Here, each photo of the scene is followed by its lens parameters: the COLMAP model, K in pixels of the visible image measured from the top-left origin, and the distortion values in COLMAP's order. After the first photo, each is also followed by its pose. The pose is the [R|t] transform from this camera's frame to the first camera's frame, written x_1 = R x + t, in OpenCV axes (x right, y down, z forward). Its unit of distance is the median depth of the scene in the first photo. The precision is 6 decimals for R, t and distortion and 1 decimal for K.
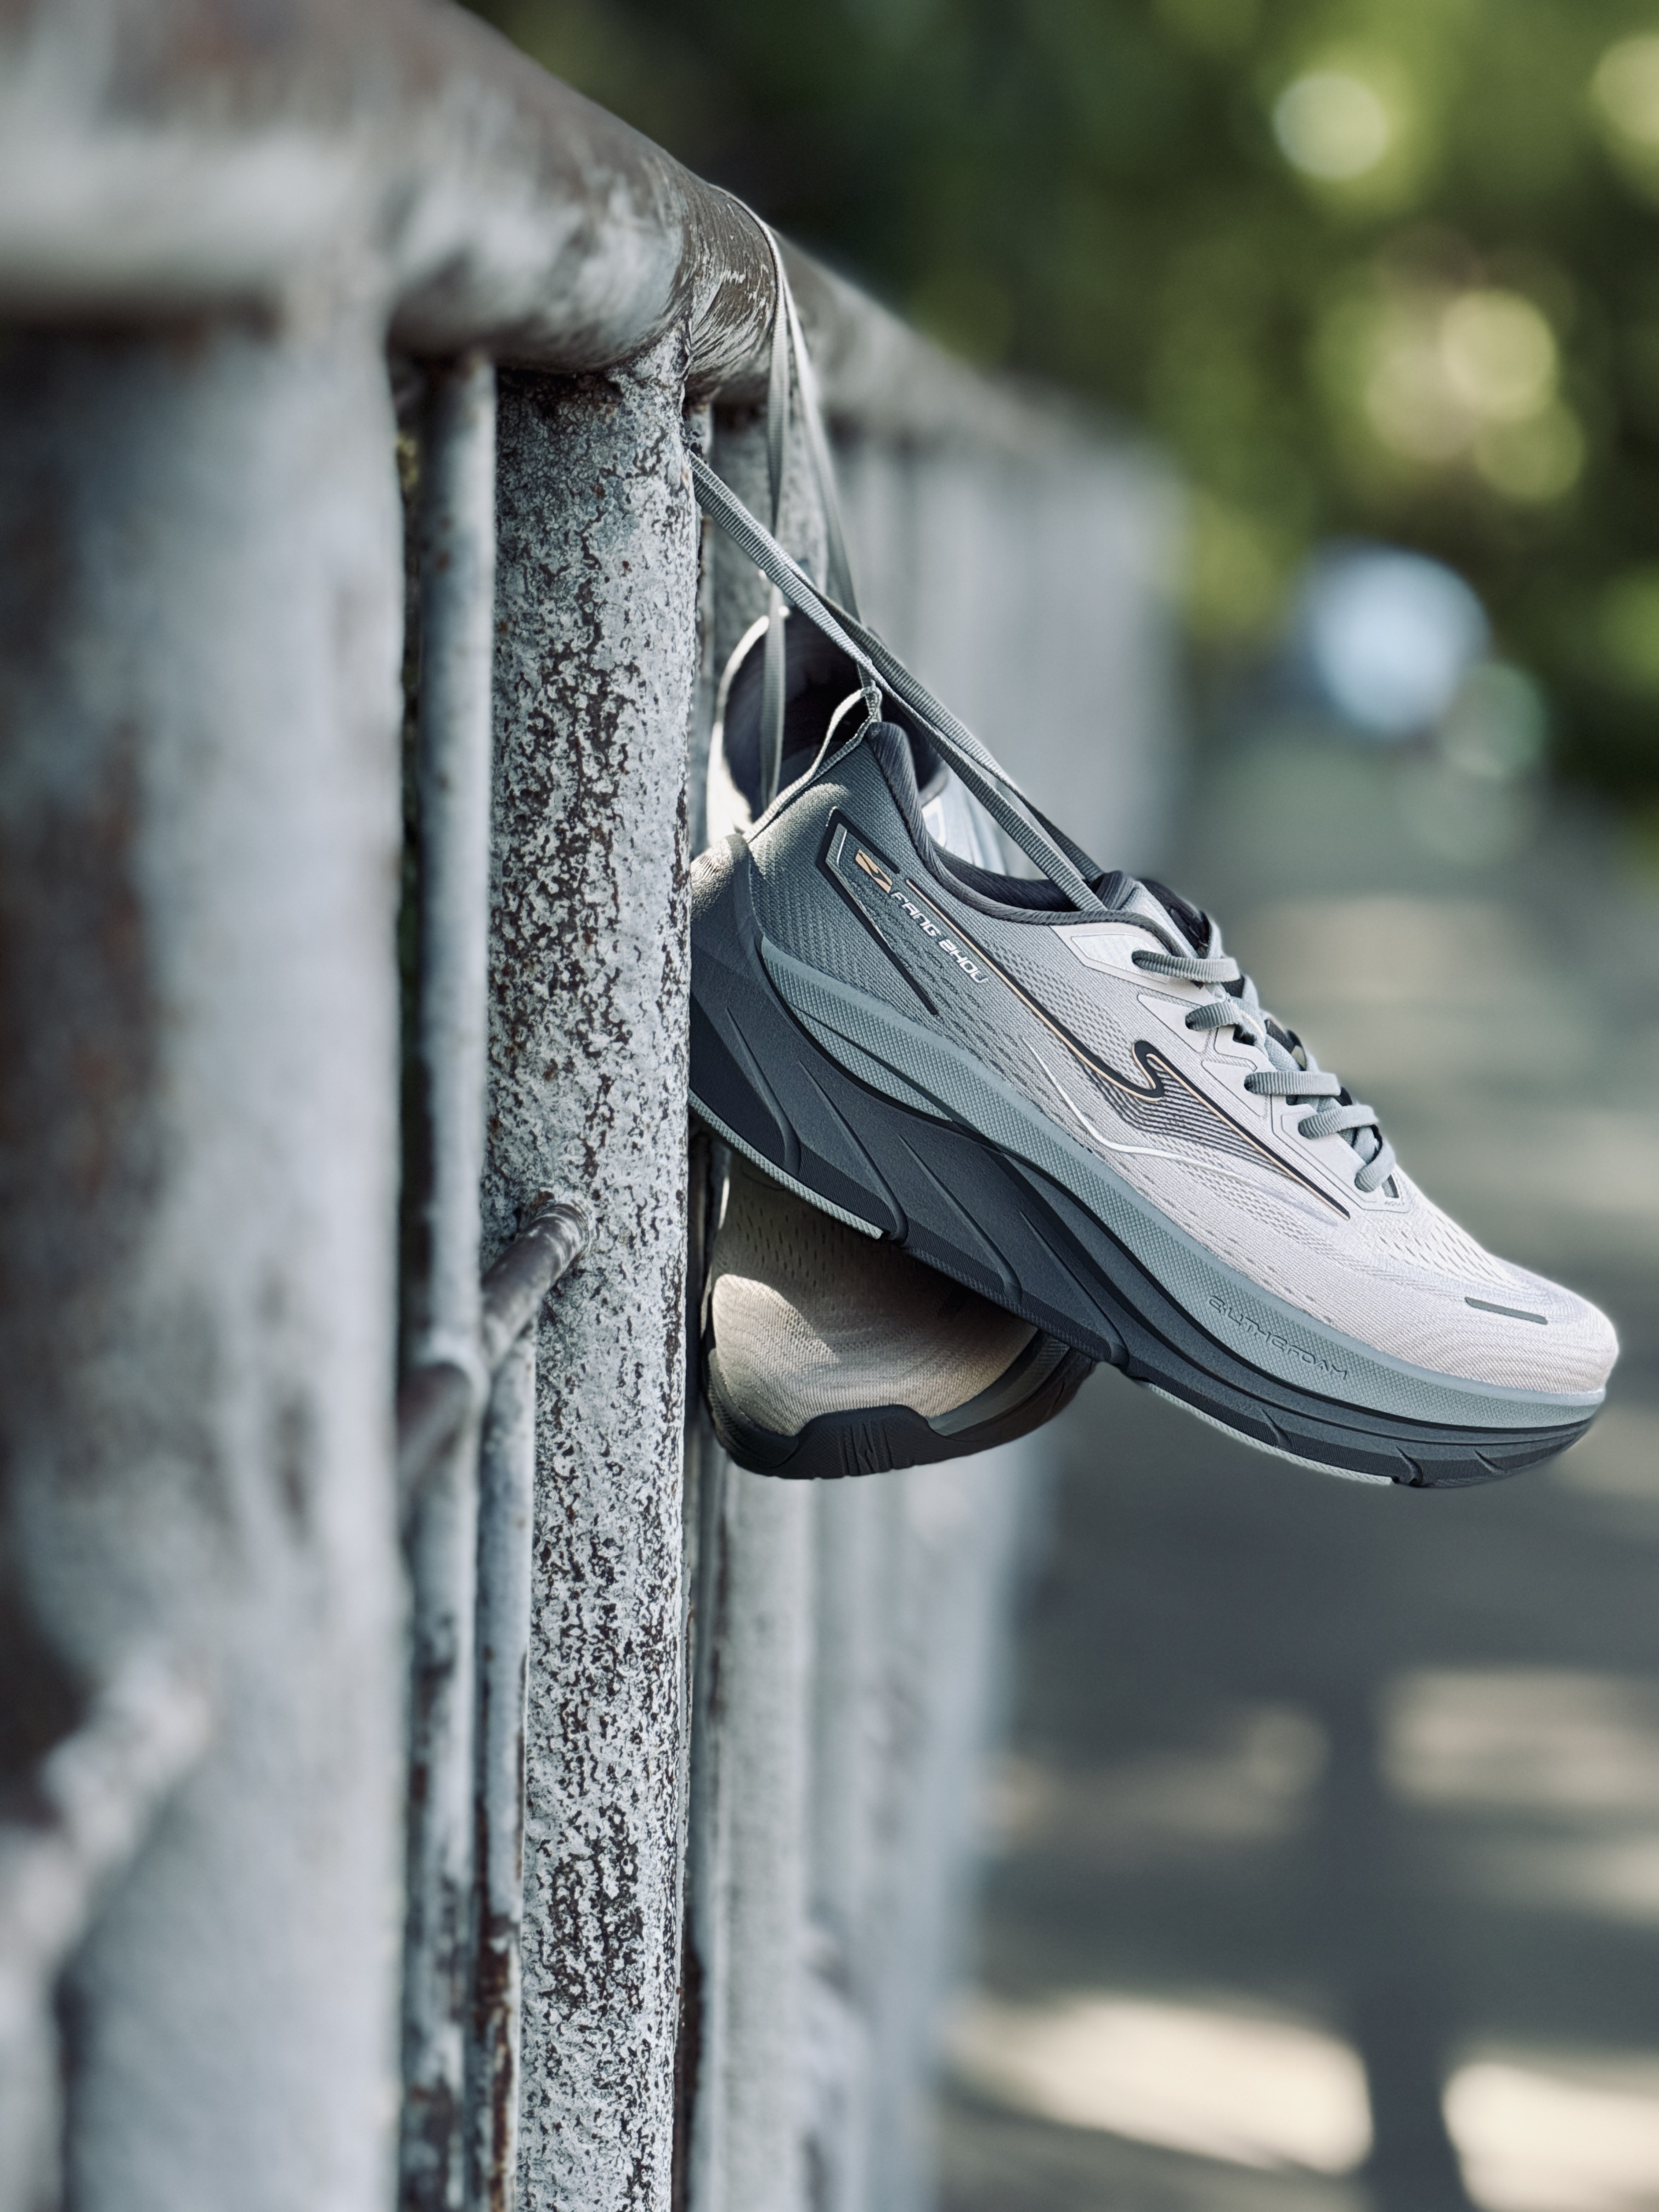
lens RADIAL K [[8054.1, 0, 829.5], [0, 8054.1, 1106.3], [0, 0, 1]] dist [0.002551, 0.000000]
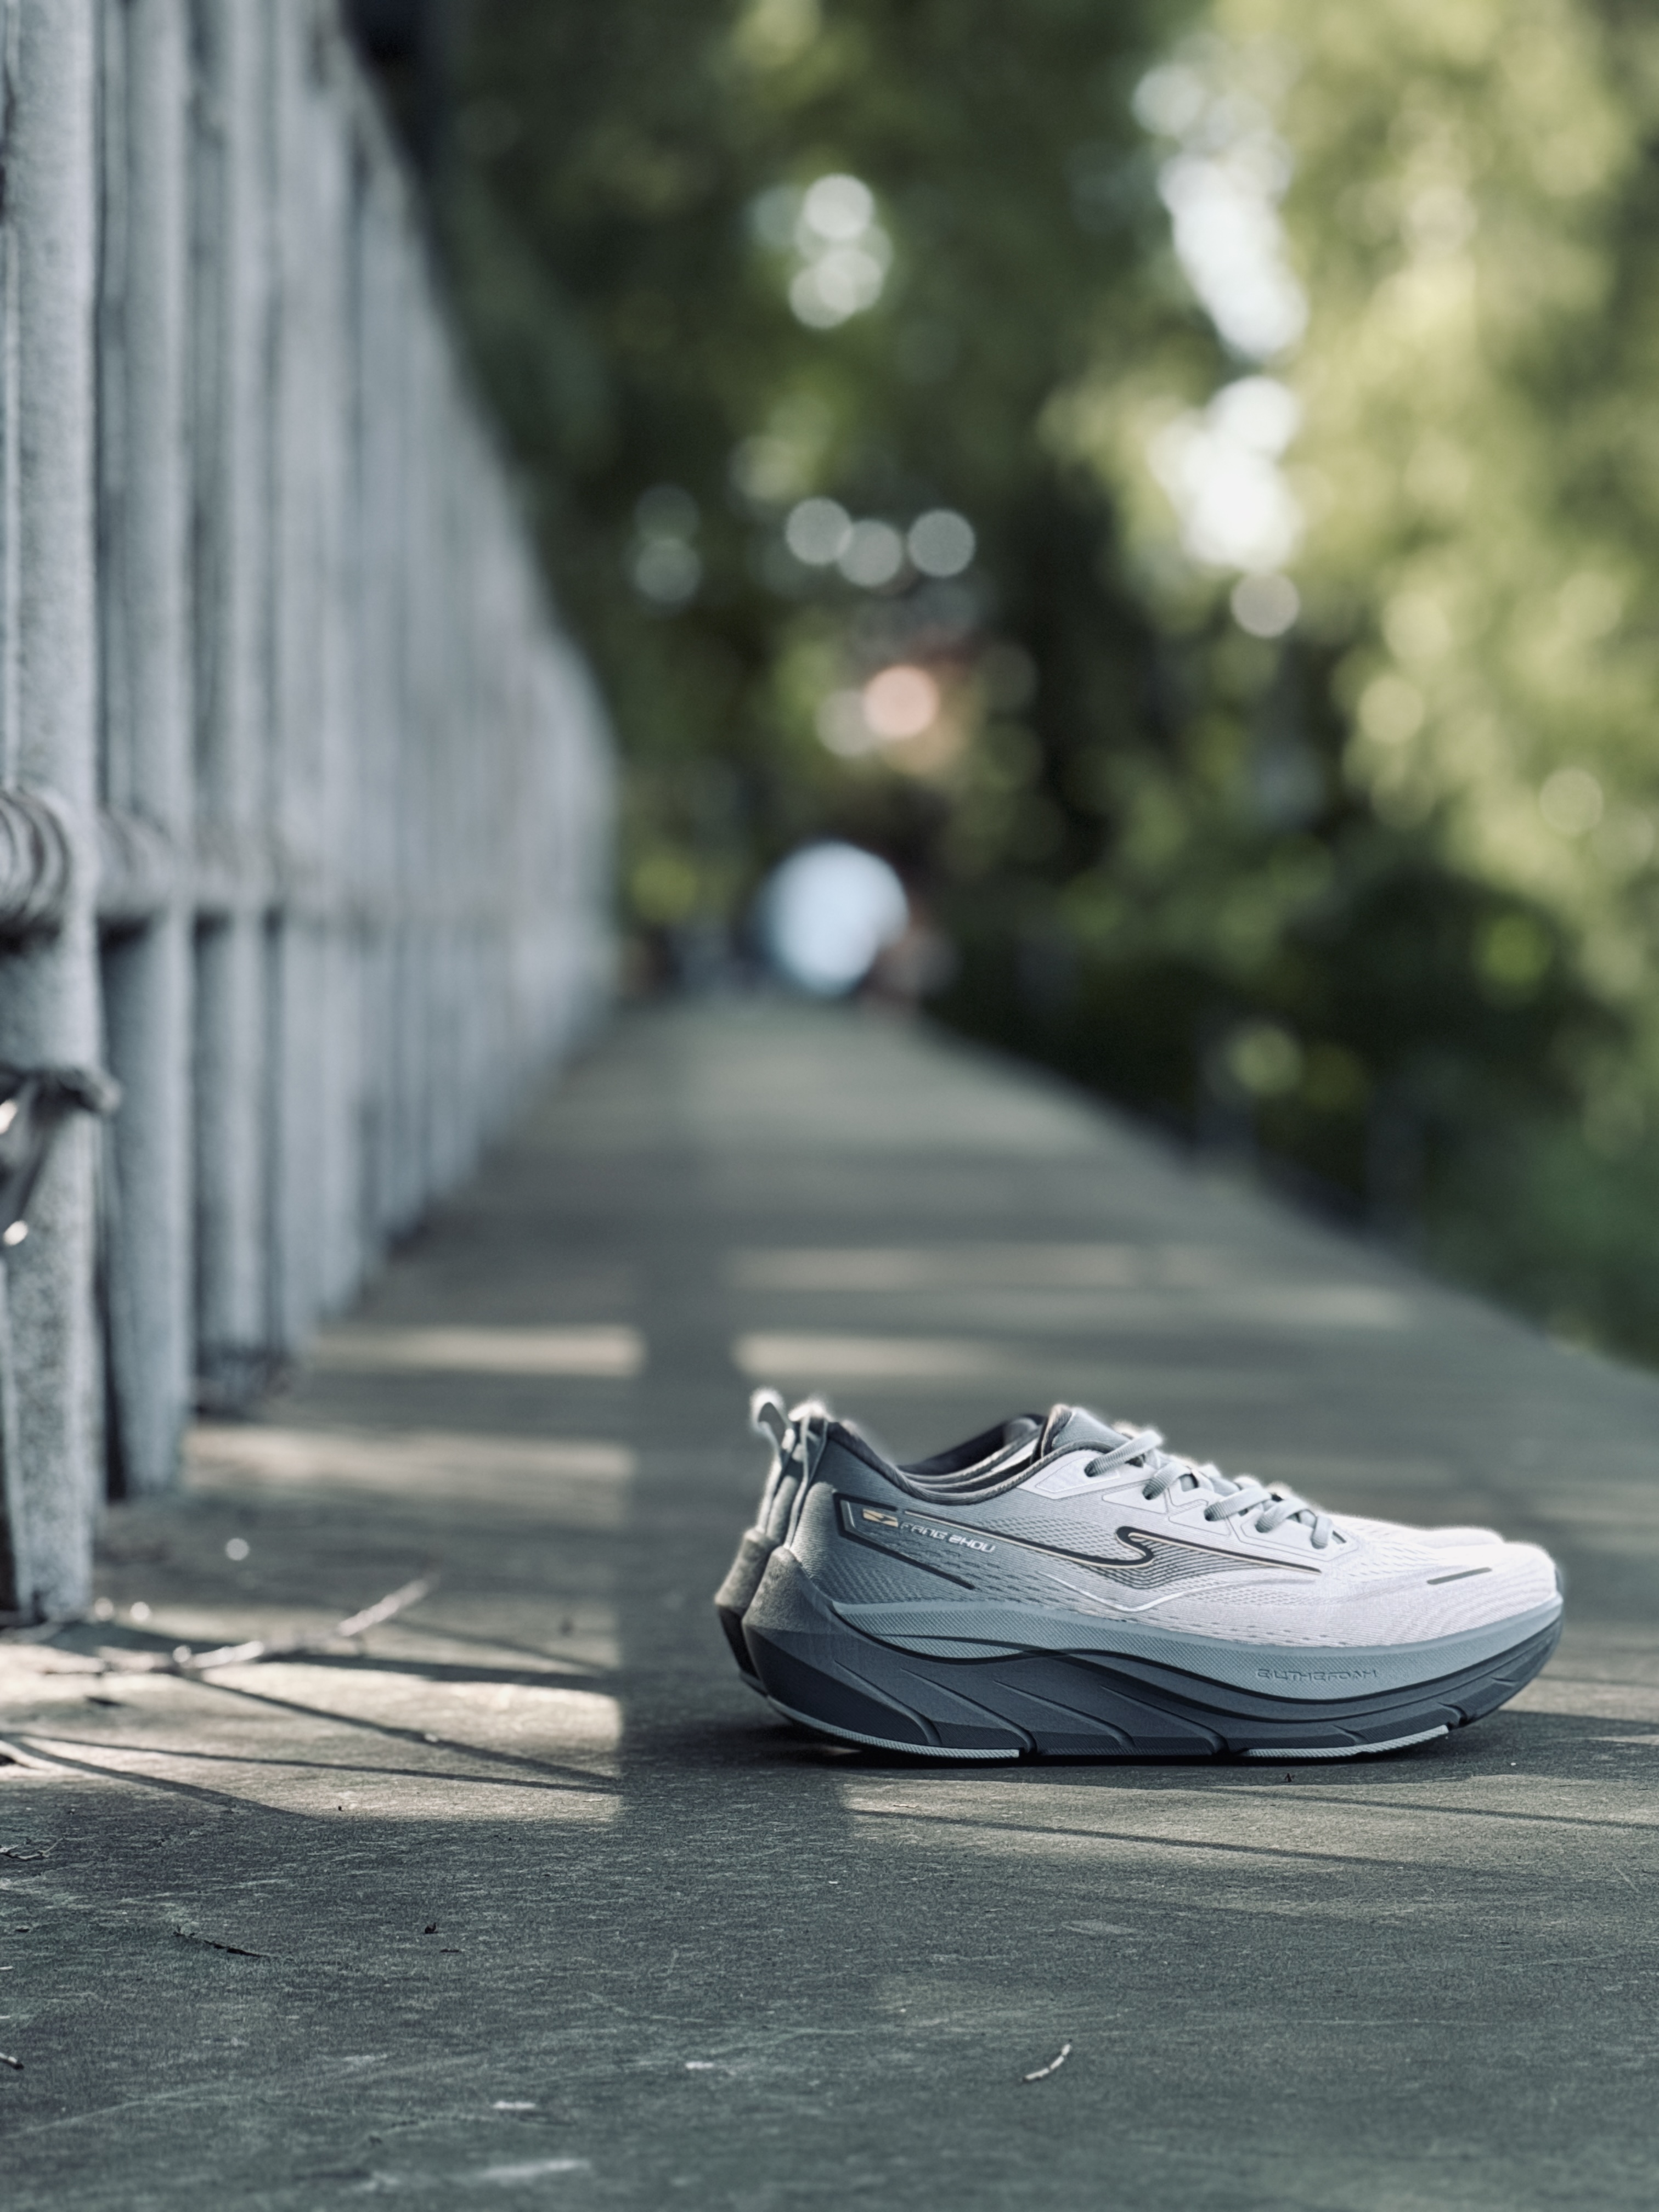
lens RADIAL K [[8054.1, 0, 828.8], [0, 8054.1, 1106.5], [0, 0, 1]] dist [0.002551, 0.000000]
pose [[0.870728, -0.490757, 0.031469, -0.010329], [0.491710, 0.867895, -0.070558, 0.001635], [0.007315, 0.076911, 0.997011, -0.332441]]
